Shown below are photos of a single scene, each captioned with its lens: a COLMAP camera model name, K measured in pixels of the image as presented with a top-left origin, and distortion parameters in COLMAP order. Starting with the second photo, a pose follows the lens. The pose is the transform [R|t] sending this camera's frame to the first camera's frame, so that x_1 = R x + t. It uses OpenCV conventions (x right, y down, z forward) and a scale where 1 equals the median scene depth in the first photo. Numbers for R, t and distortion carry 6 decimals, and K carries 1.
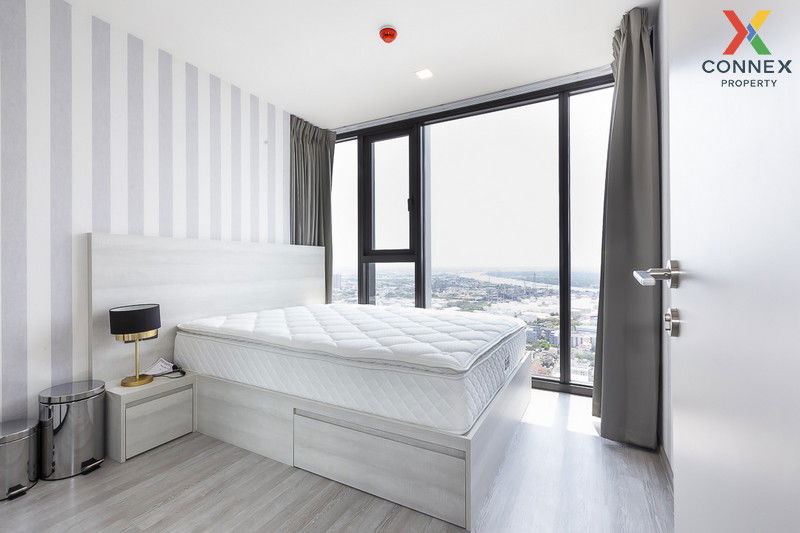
lens RADIAL K [[359.5, 0, 396.1], [0, 359.5, 263.1], [0, 0, 1]] dist [0.004125, 0.000262]
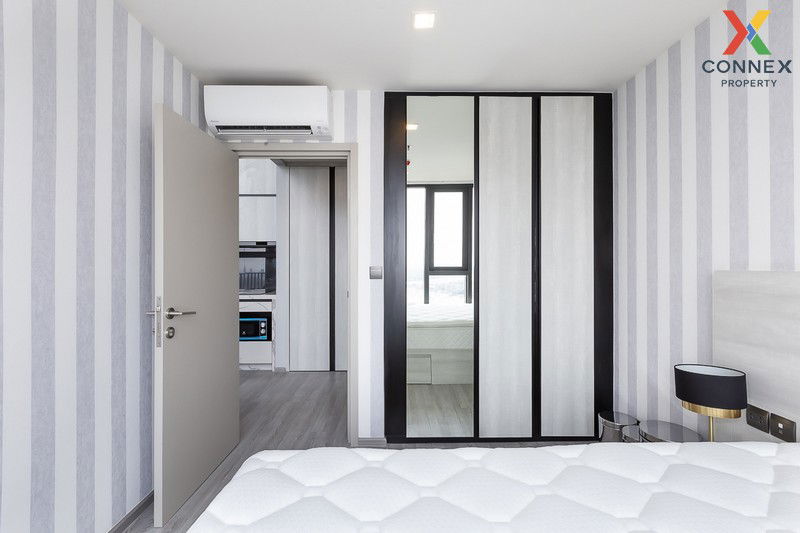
lens RADIAL K [[359.5, 0, 396.1], [0, 359.5, 263.1], [0, 0, 1]] dist [0.004125, 0.000262]
pose [[-0.872171, -0.004165, -0.489183, 0.167597], [0.002157, 0.999921, -0.012360, -0.094102], [0.489196, -0.011835, -0.872094, 1.318964]]
